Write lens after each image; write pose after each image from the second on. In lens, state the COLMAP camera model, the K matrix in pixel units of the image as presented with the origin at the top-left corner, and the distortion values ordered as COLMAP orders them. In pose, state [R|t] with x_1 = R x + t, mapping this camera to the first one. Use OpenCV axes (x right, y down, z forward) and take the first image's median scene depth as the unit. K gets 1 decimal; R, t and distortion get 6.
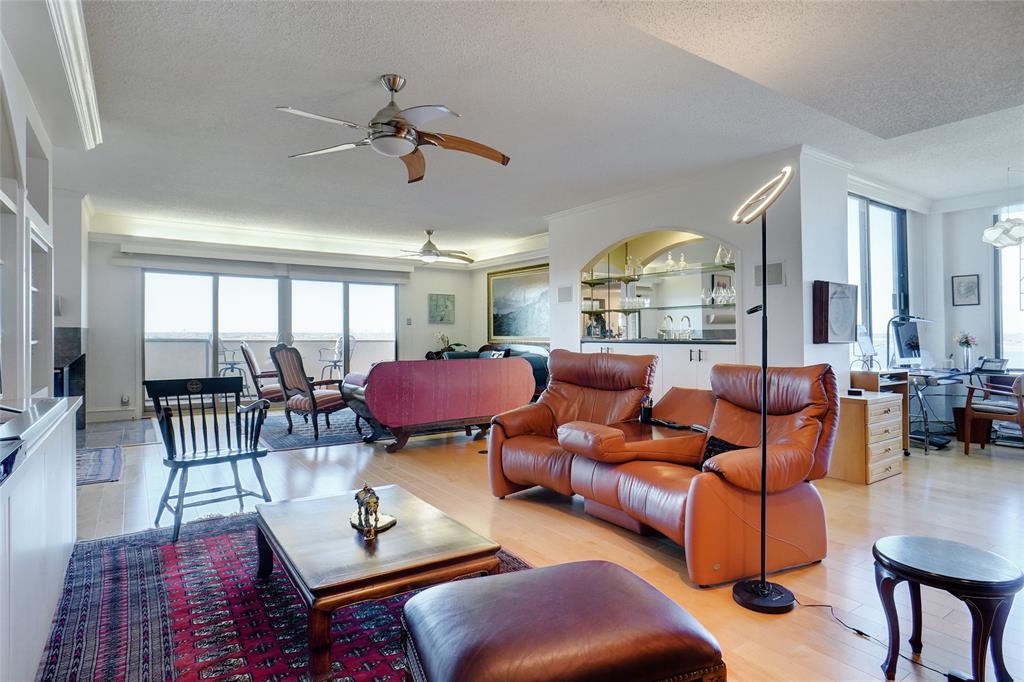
lens RADIAL K [[587.3, 0, 547.5], [0, 587.3, 340.1], [0, 0, 1]] dist [-0.003167, -0.000132]
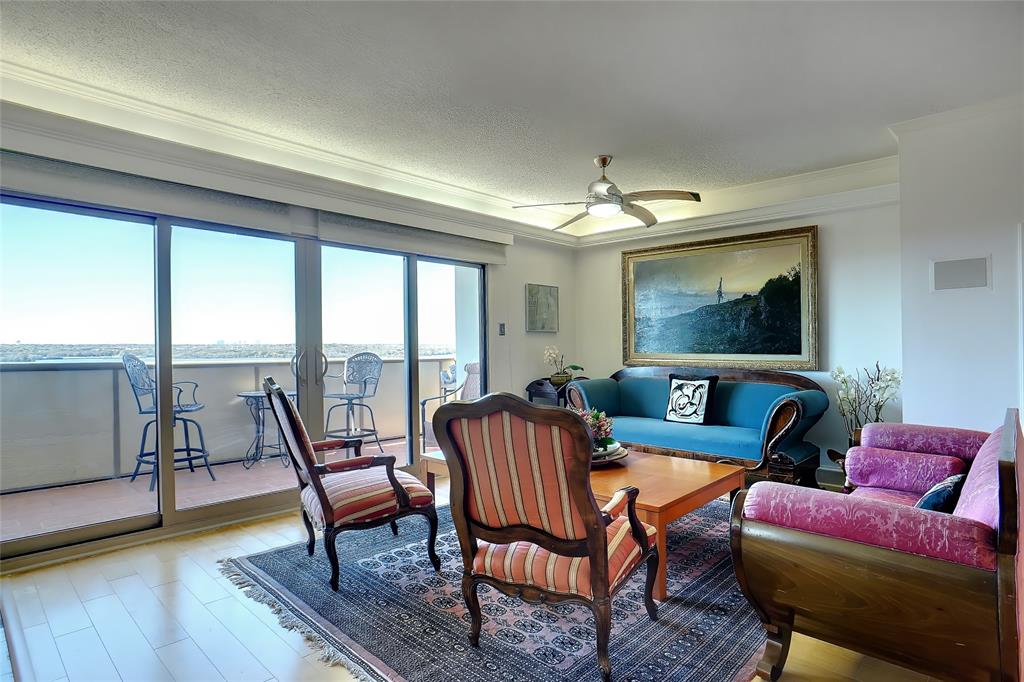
lens RADIAL K [[544.8, 0, 526.9], [0, 544.8, 350.3], [0, 0, 1]] dist [-0.003380, -0.000025]
pose [[0.981835, -0.003512, 0.189702, -0.349815], [0.002787, 0.999988, 0.004087, -0.013908], [-0.189714, -0.003484, 0.981833, 0.508939]]
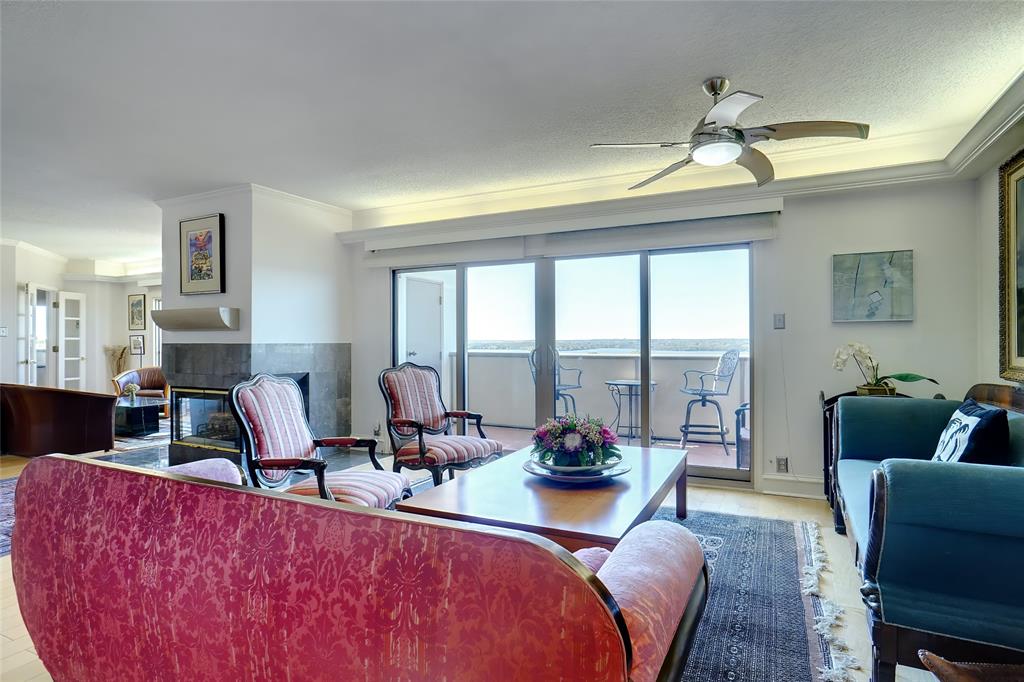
lens RADIAL K [[548.7, 0, 506.1], [0, 548.7, 333.9], [0, 0, 1]] dist [-0.005204, -0.000899]
pose [[0.453695, -0.012417, -0.891071, 0.051249], [-0.000466, 0.999899, -0.014171, -0.017121], [0.891157, 0.006844, 0.453643, 0.688752]]
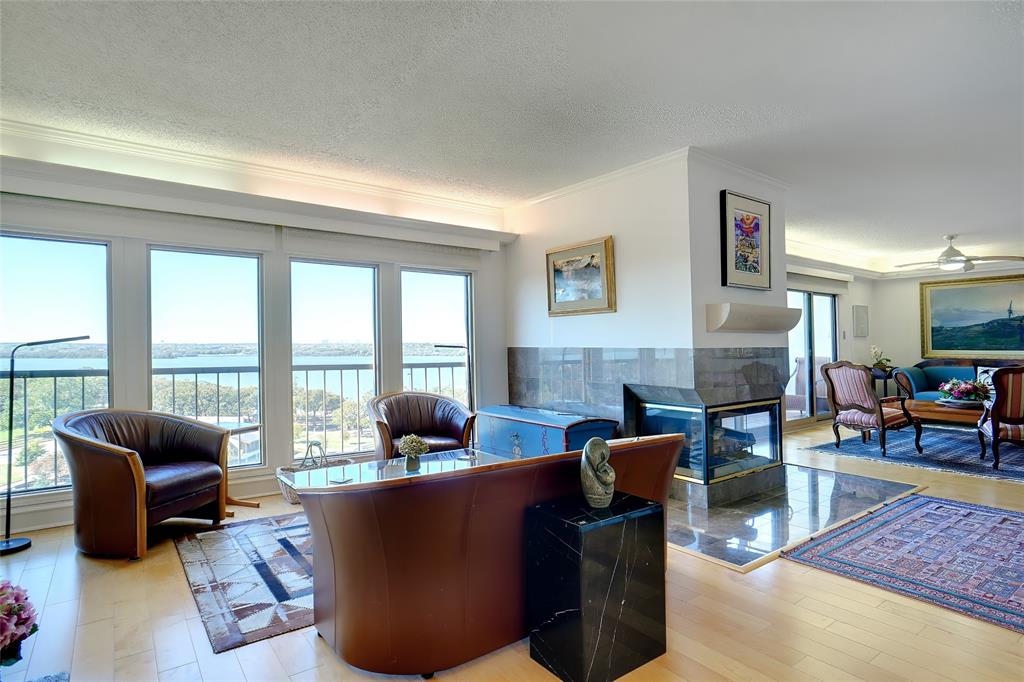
lens RADIAL K [[535.4, 0, 512.0], [0, 535.4, 341.0], [0, 0, 1]] dist [-0.003070, 0.001178]
pose [[0.999991, -0.001982, 0.003783, -0.847920], [0.002020, 0.999948, -0.009959, -0.015921], [-0.003763, 0.009967, 0.999943, 0.173467]]
